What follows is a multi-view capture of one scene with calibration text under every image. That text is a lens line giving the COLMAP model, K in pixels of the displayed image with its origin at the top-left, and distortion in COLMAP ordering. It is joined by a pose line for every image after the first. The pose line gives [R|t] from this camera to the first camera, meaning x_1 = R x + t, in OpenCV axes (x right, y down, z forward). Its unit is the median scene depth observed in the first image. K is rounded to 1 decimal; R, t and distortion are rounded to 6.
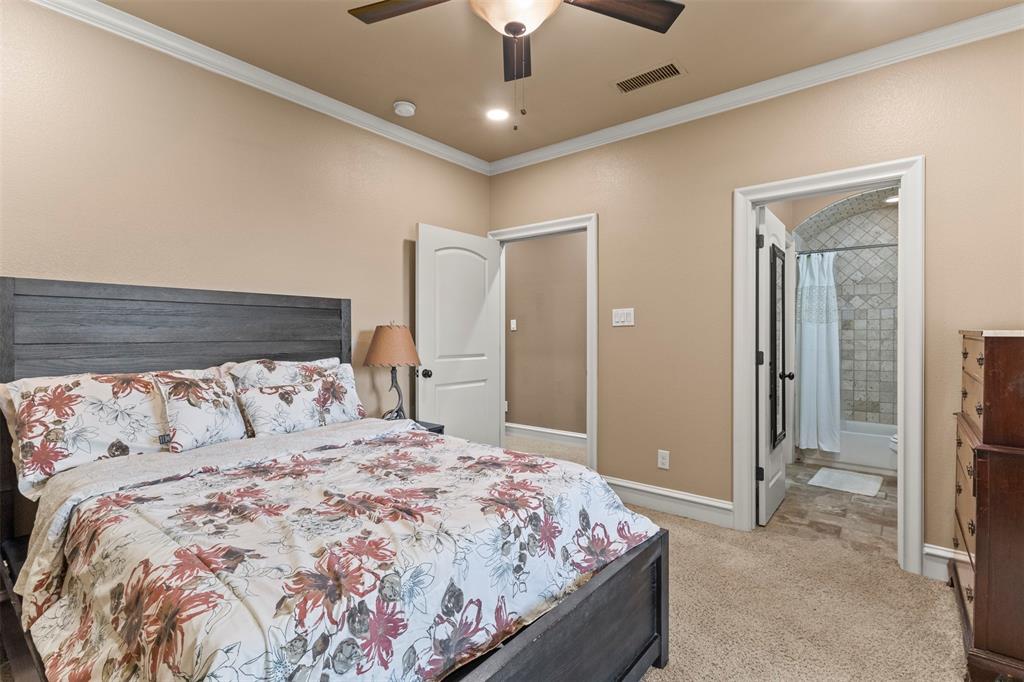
lens RADIAL K [[479.7, 0, 509.3], [0, 479.7, 332.8], [0, 0, 1]] dist [0.002482, 0.000102]
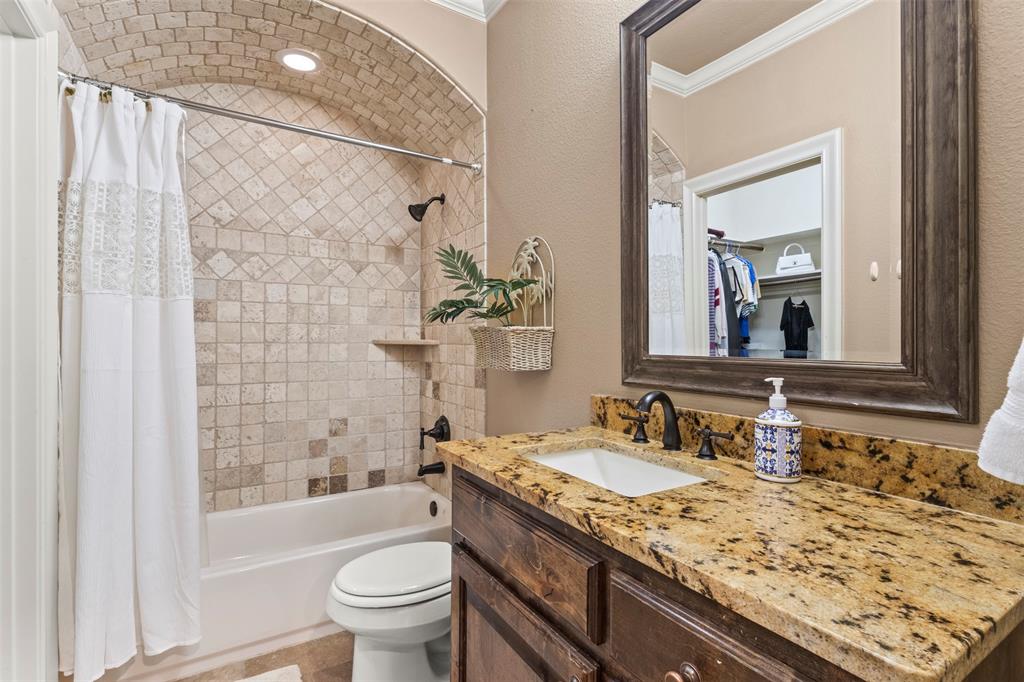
lens RADIAL K [[479.7, 0, 509.3], [0, 479.7, 332.8], [0, 0, 1]] dist [0.002482, 0.000102]
pose [[0.331929, 0.005806, 0.943287, 0.377640], [0.010106, 0.999902, -0.009710, 0.012411], [-0.943250, 0.012756, 0.331837, 0.587799]]
